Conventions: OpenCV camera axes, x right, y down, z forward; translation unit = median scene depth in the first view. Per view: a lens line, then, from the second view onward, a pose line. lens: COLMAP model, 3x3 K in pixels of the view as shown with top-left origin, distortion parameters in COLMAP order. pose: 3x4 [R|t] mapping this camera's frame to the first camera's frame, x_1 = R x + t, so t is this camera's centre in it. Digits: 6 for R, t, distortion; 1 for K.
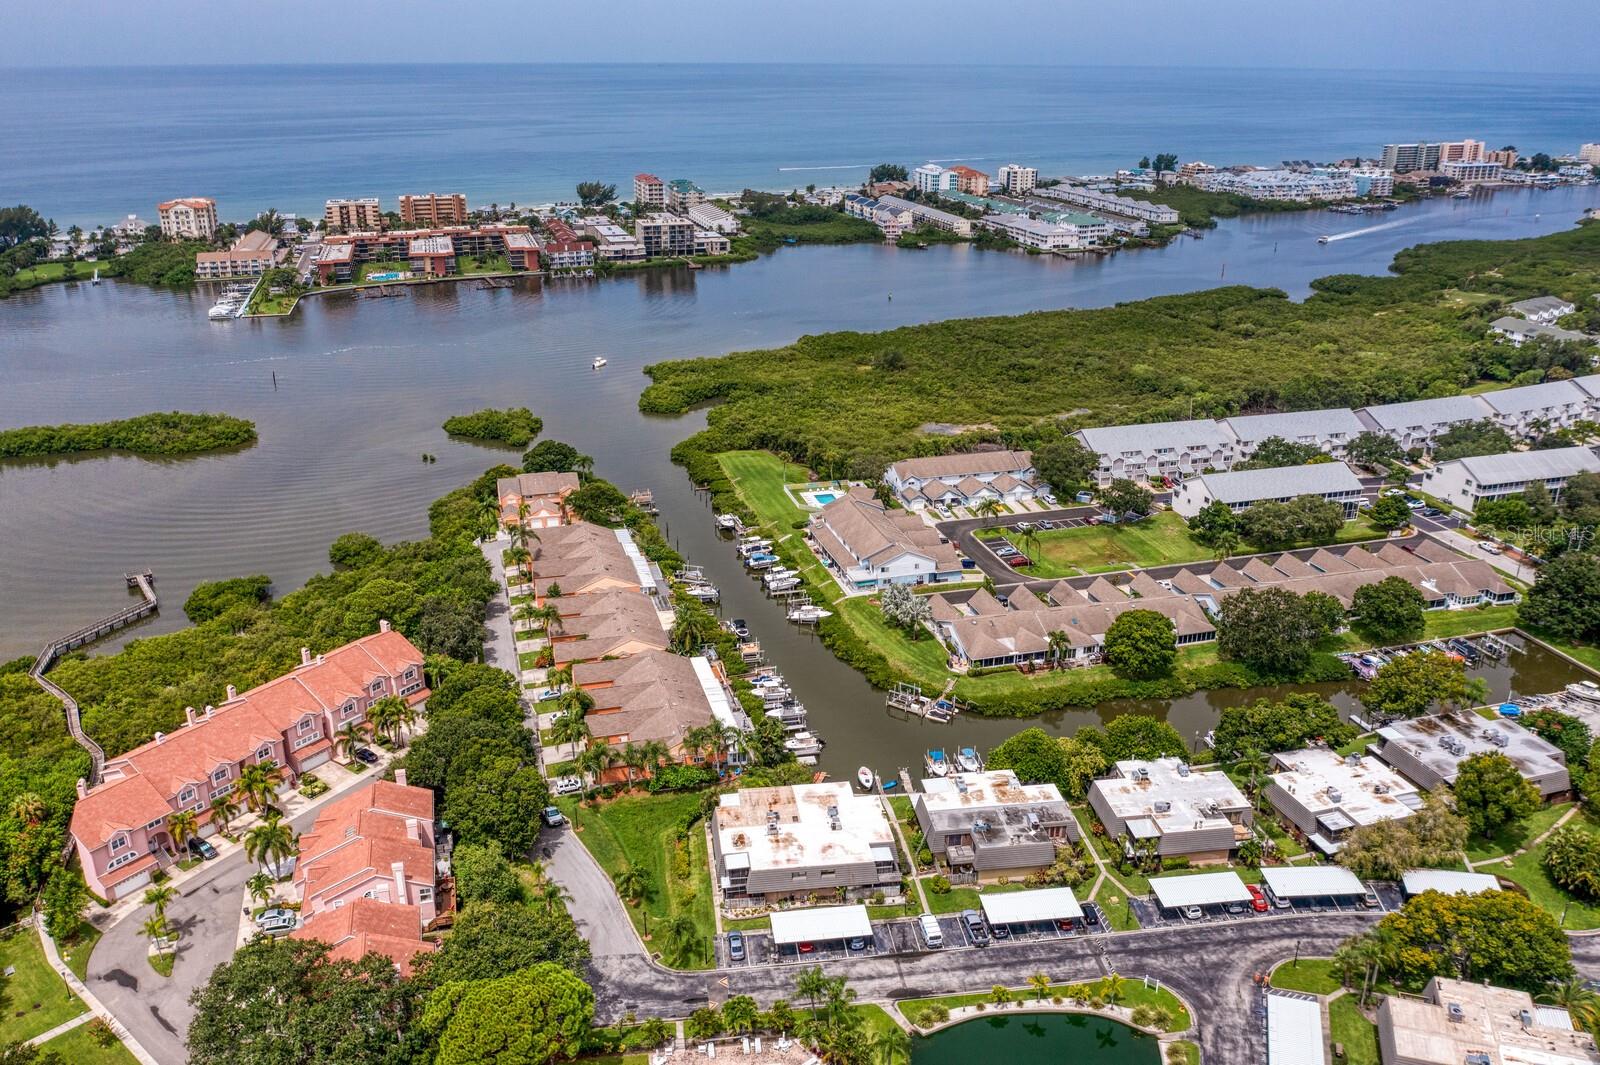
lens RADIAL K [[1238.9, 0, 800.0], [0, 1238.9, 532.5], [0, 0, 1]] dist [-0.029316, 0.000218]
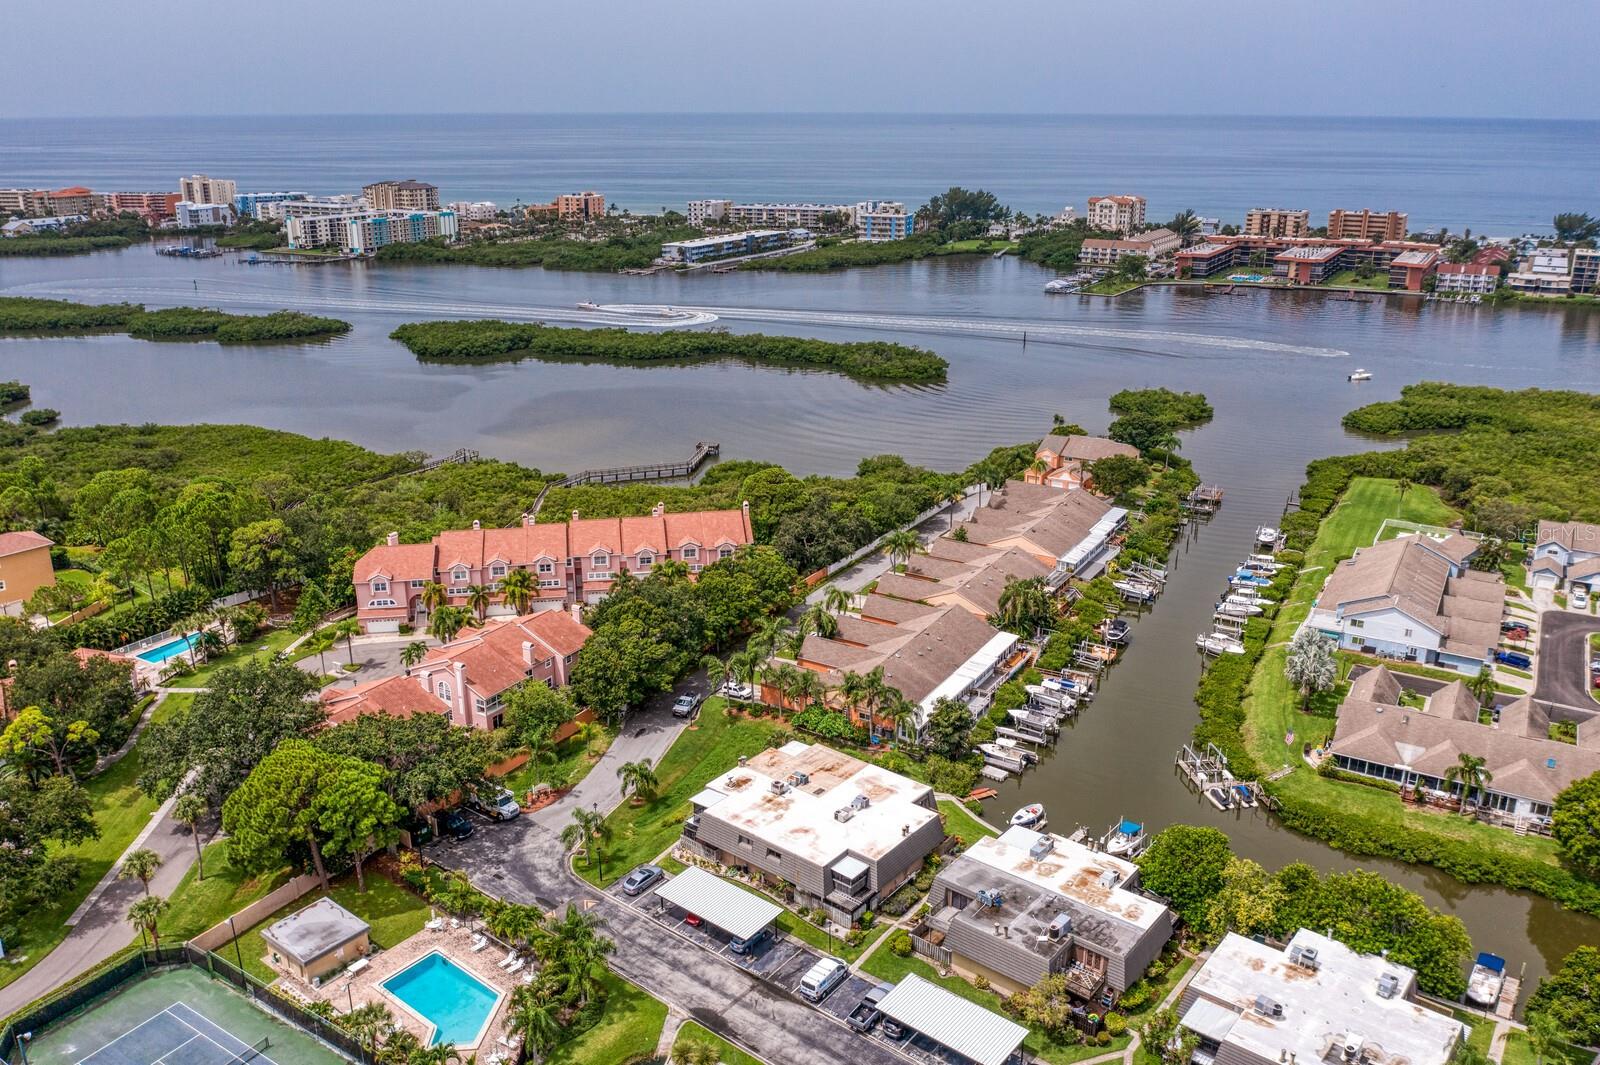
lens RADIAL K [[1238.9, 0, 800.0], [0, 1238.9, 532.5], [0, 0, 1]] dist [-0.029316, 0.000218]
pose [[0.692163, 0.232572, -0.683243, 0.332318], [-0.255578, 0.964300, 0.069328, 0.012597], [0.674975, 0.126636, 0.726892, 0.264744]]
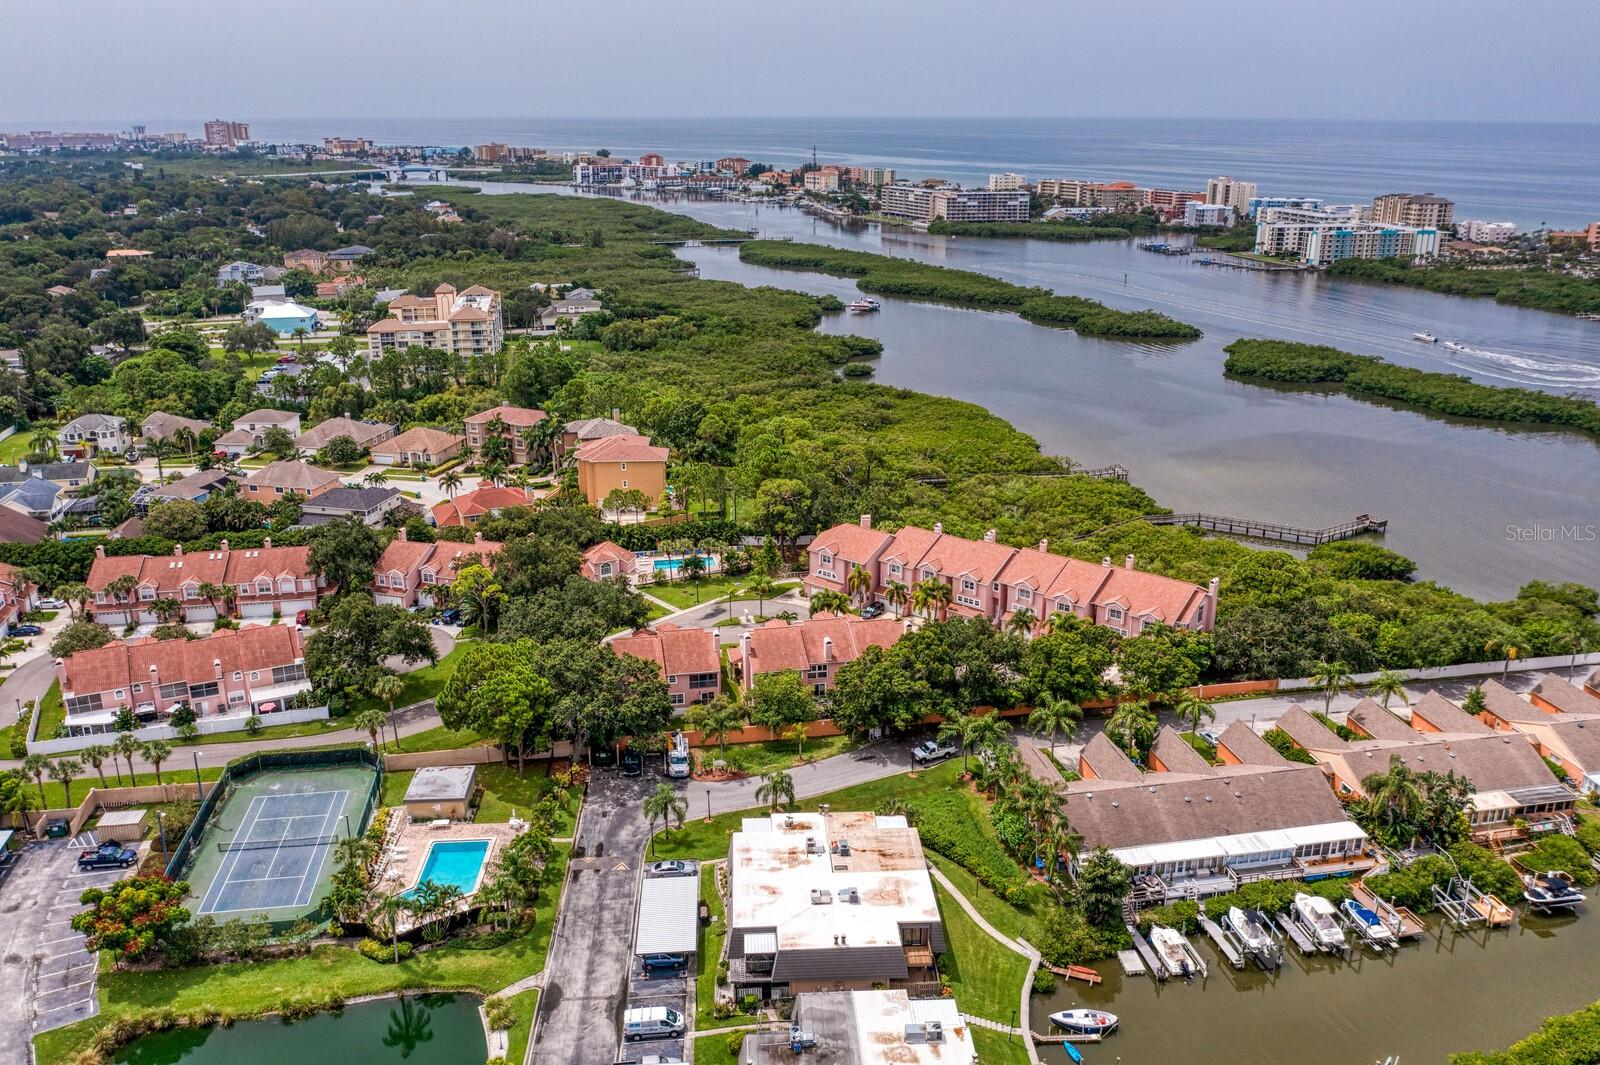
lens RADIAL K [[1238.9, 0, 800.0], [0, 1238.9, 532.5], [0, 0, 1]] dist [-0.029316, 0.000218]
pose [[-0.066010, 0.319081, -0.945426, 0.422999], [-0.355499, 0.877798, 0.321077, -0.114344], [0.932343, 0.357292, 0.055490, 0.583948]]
